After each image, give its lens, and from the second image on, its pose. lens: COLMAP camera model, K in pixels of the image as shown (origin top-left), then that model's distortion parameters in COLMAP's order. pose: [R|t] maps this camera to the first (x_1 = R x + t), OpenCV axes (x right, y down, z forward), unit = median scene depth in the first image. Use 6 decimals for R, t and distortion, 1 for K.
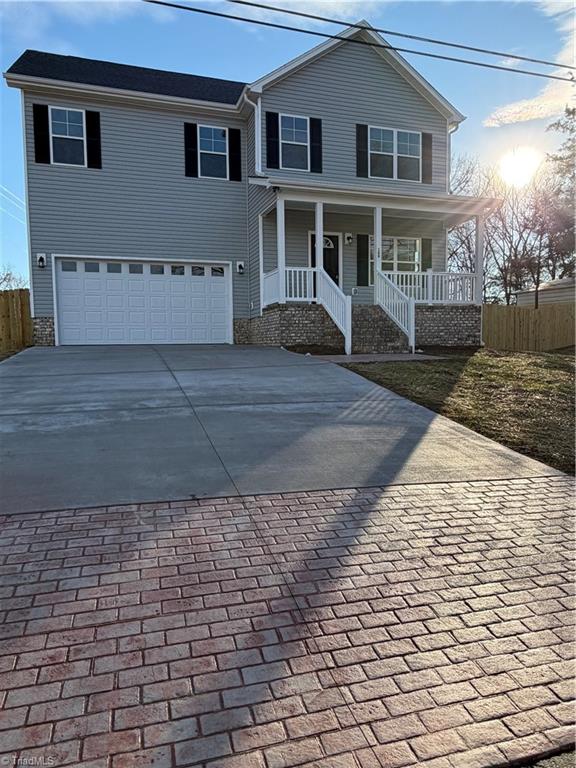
lens RADIAL K [[513.1, 0, 287.4], [0, 513.1, 382.0], [0, 0, 1]] dist [-0.001245, 0.002663]
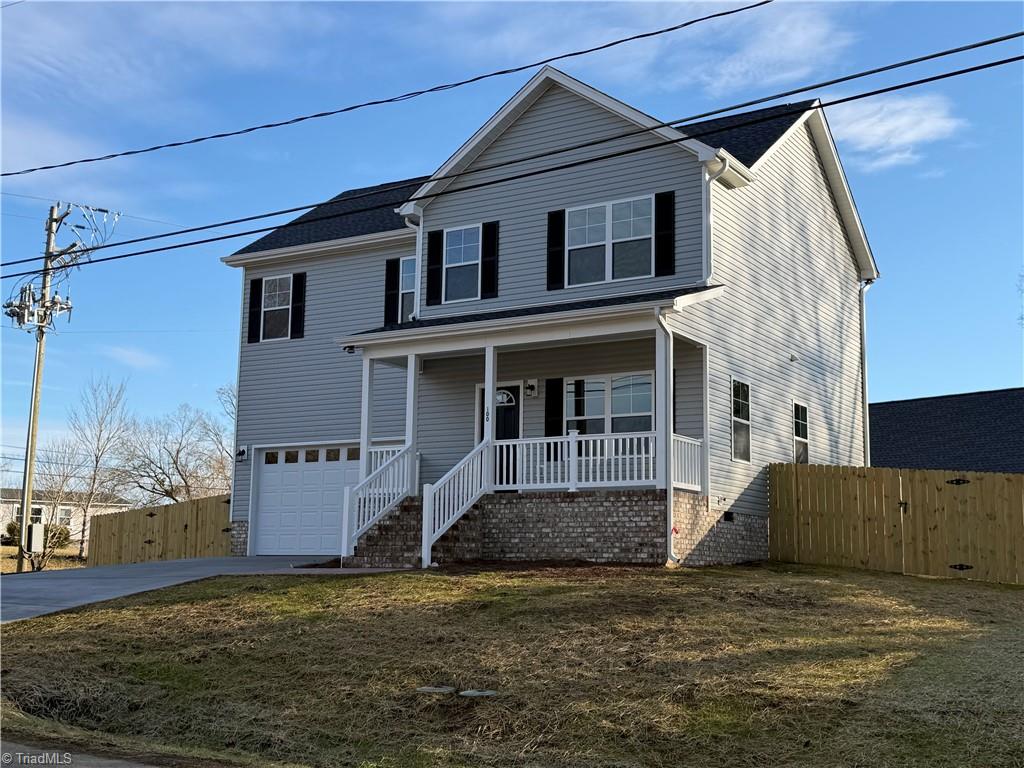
lens RADIAL K [[1241.4, 0, 508.5], [0, 1241.4, 385.7], [0, 0, 1]] dist [0.097774, 0.000000]
pose [[0.639995, -0.096587, -0.762284, 1.302061], [-0.085337, 0.976996, -0.195439, 0.015829], [0.763626, 0.190131, 0.617030, 0.046020]]
